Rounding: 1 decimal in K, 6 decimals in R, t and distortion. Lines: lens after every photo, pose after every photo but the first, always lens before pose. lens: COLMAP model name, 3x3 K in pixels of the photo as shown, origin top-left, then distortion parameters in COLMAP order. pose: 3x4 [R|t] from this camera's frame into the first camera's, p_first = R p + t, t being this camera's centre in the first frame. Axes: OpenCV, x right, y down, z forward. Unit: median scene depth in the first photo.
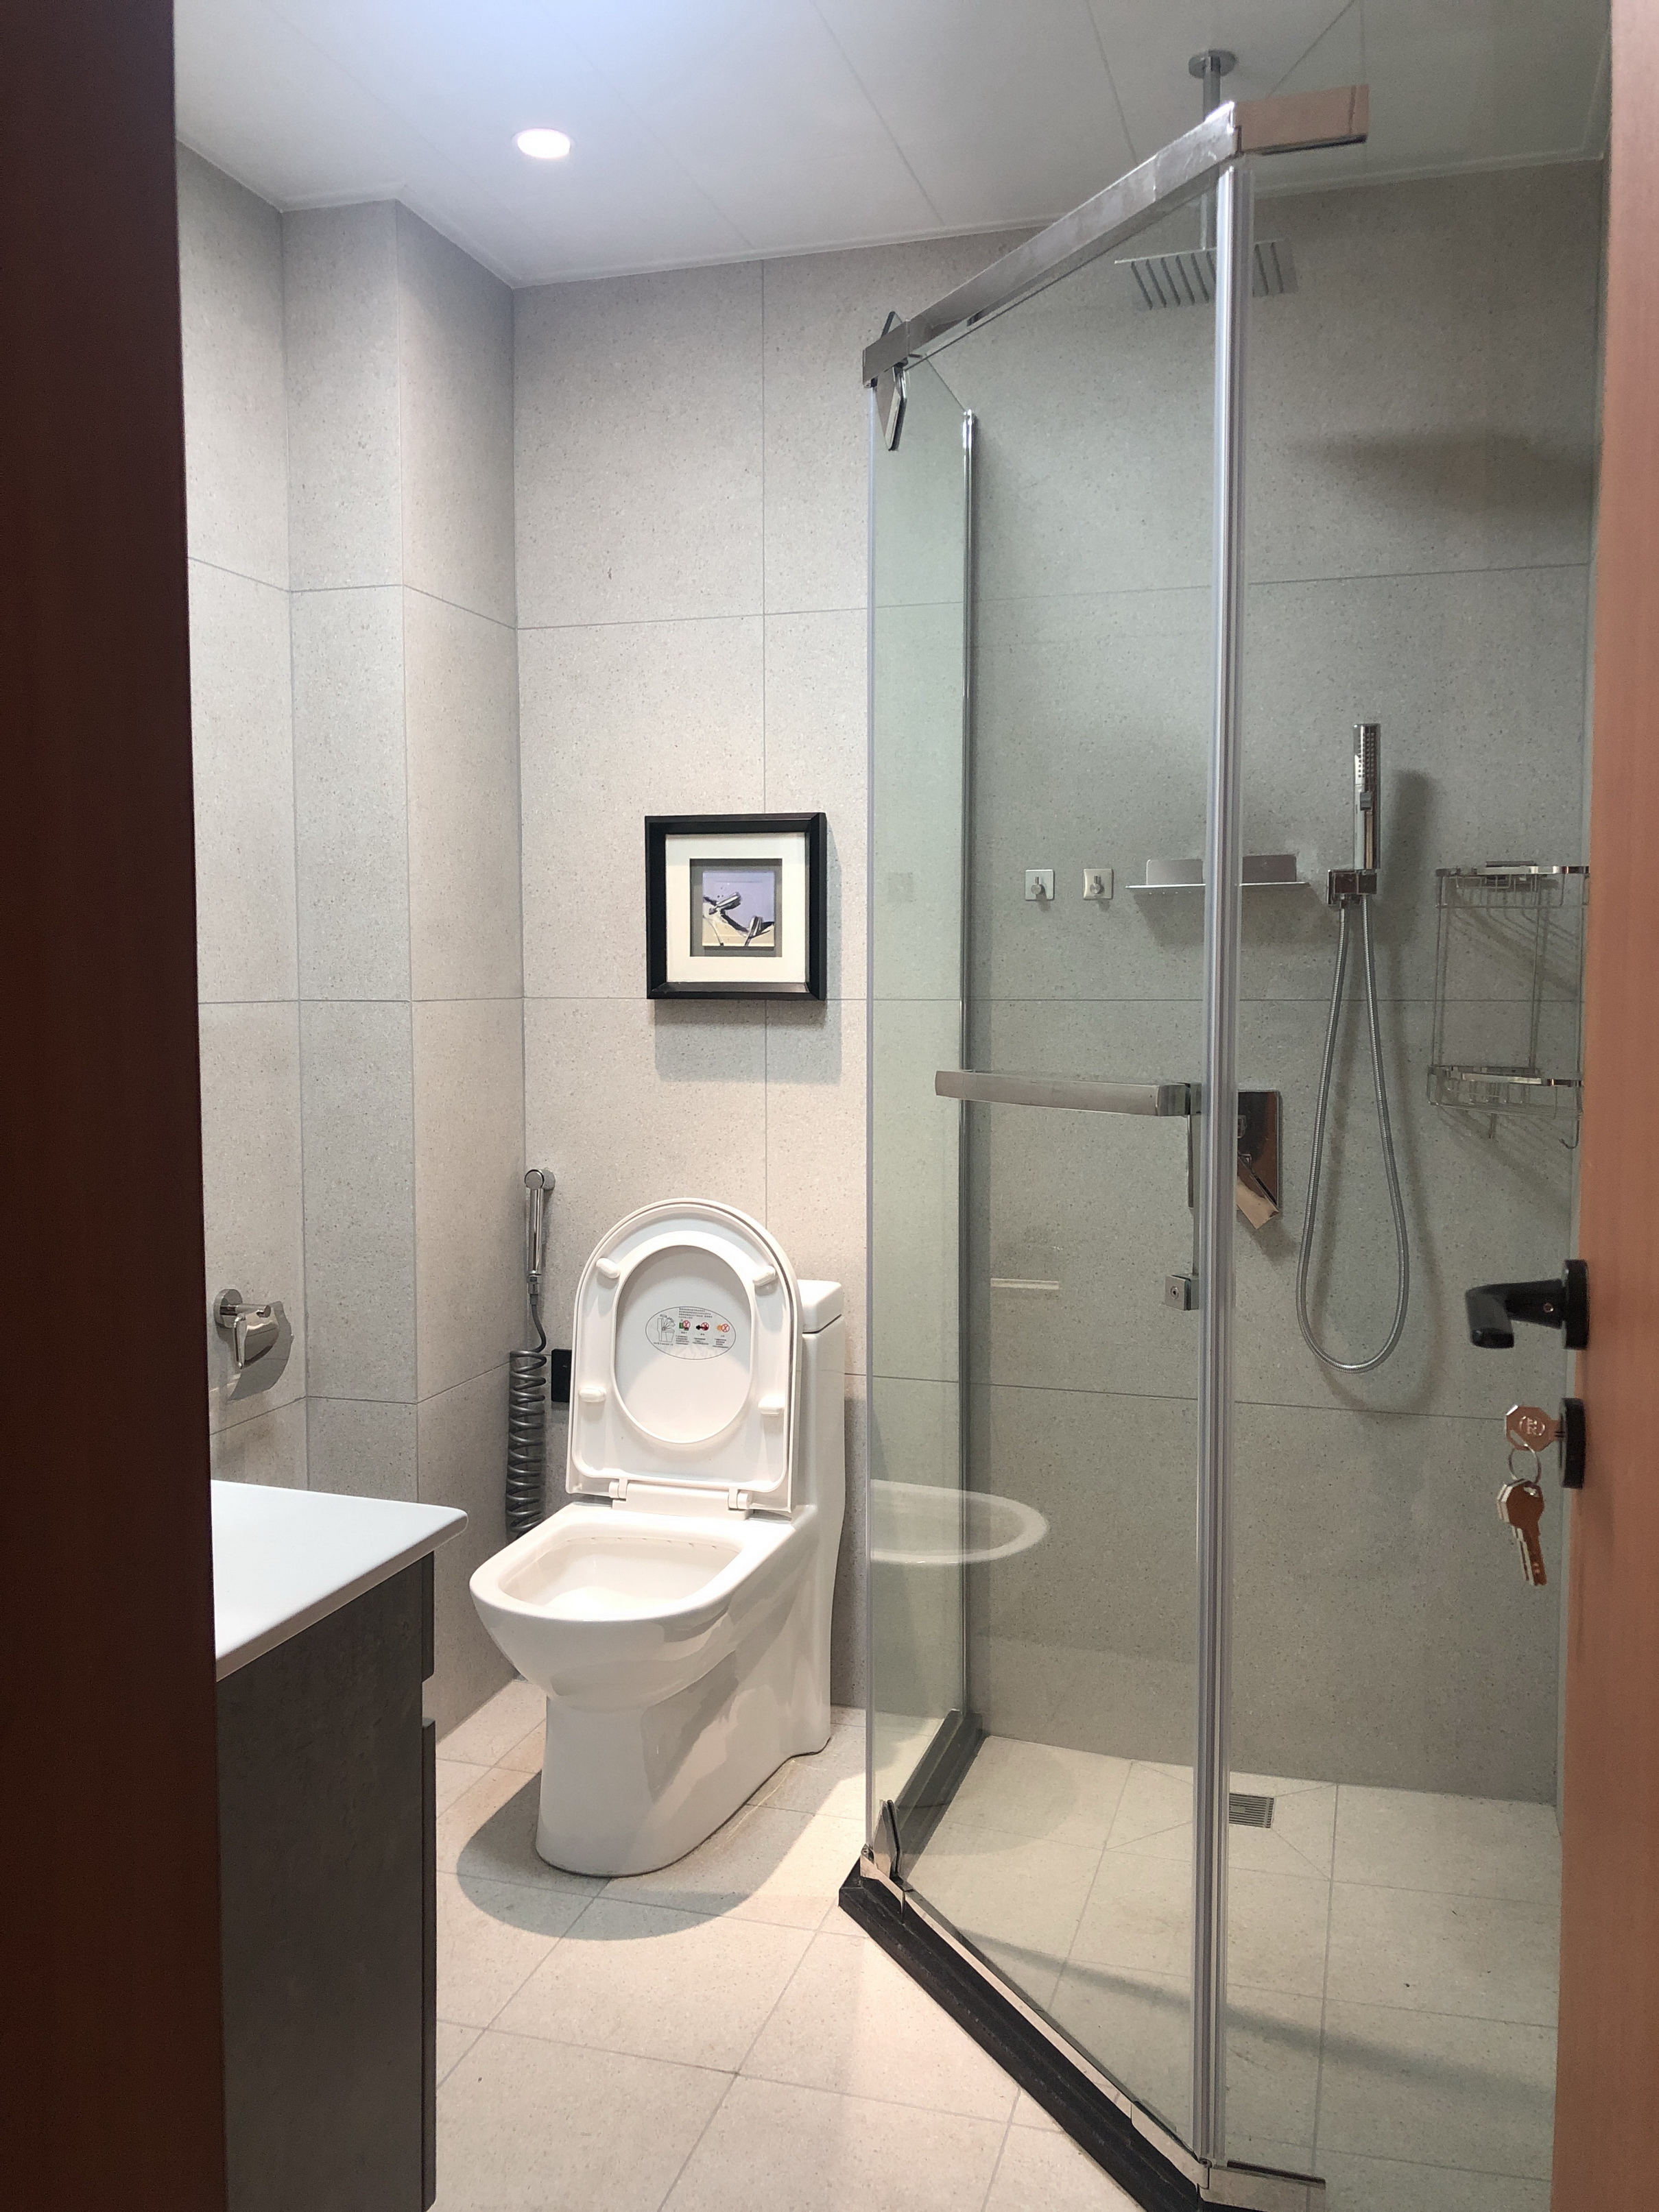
lens RADIAL K [[1827.6, 0, 836.2], [0, 1827.6, 1094.0], [0, 0, 1]] dist [-0.018686, -0.001069]
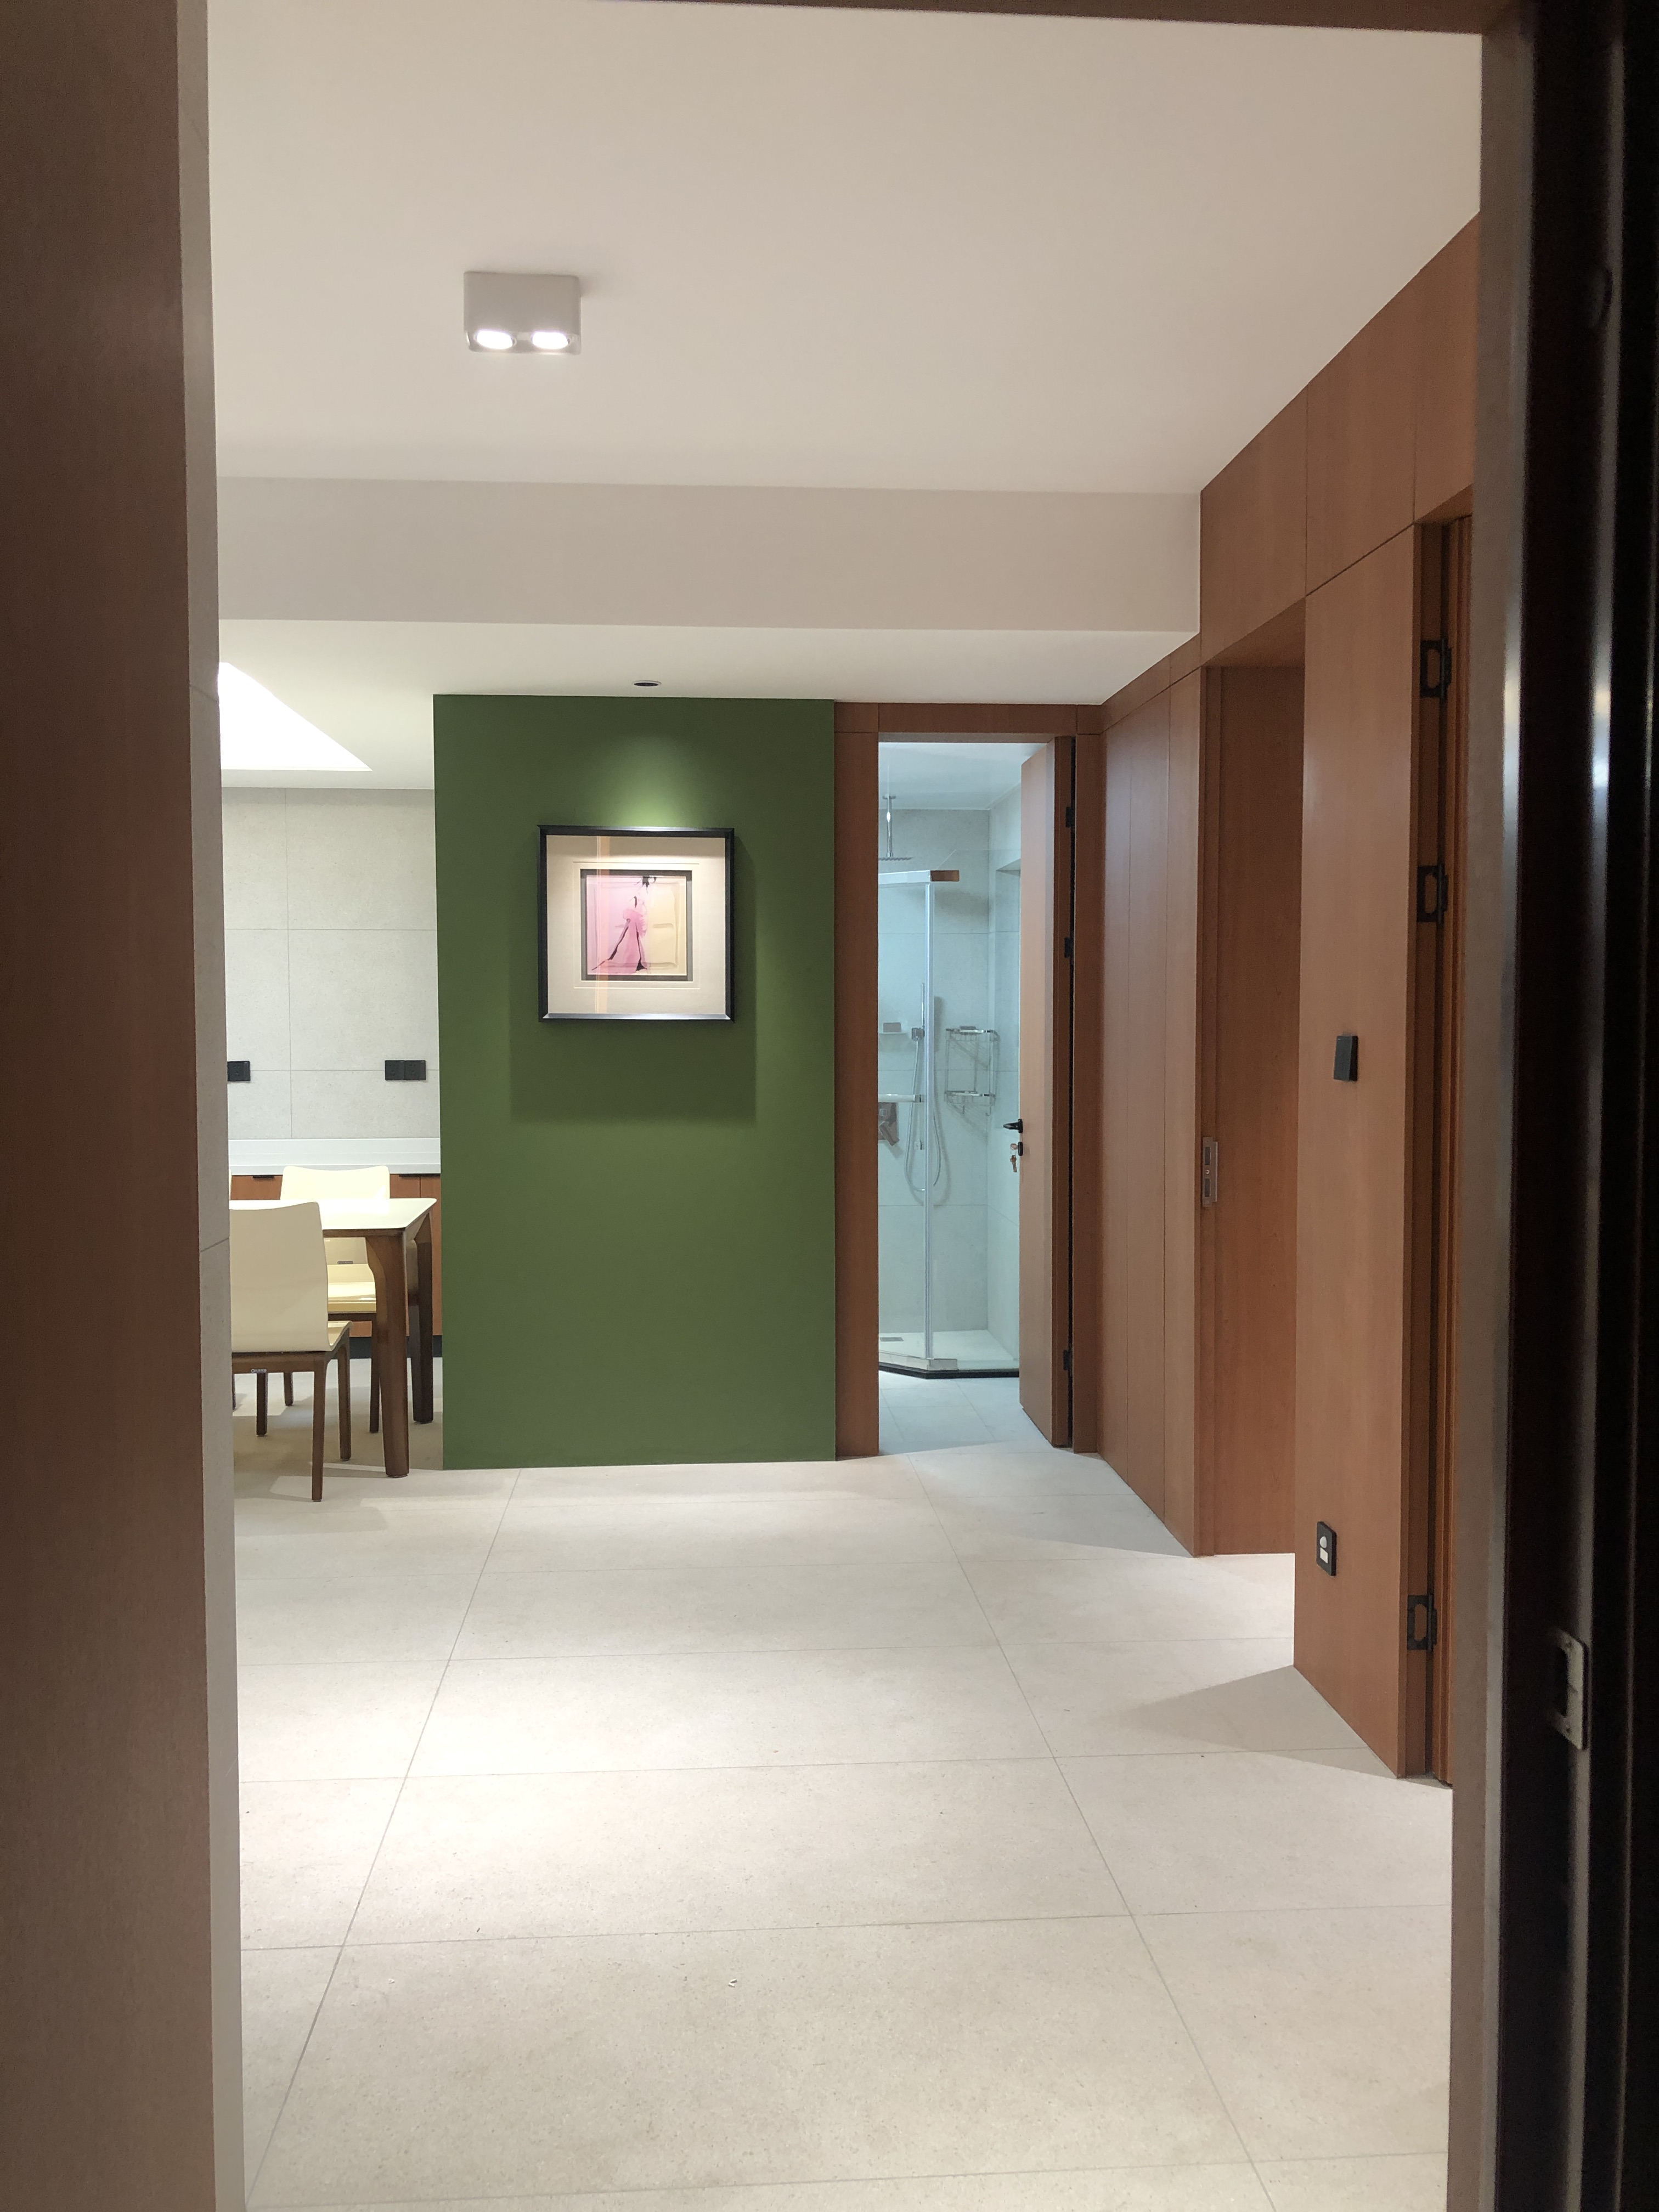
lens RADIAL K [[1827.5, 0, 825.3], [0, 1827.5, 1110.7], [0, 0, 1]] dist [-0.018686, -0.001069]
pose [[0.935494, -0.025905, 0.352391, -0.972536], [0.028499, 0.999591, -0.002175, 0.019217], [-0.352190, 0.012078, 0.935850, -1.861289]]
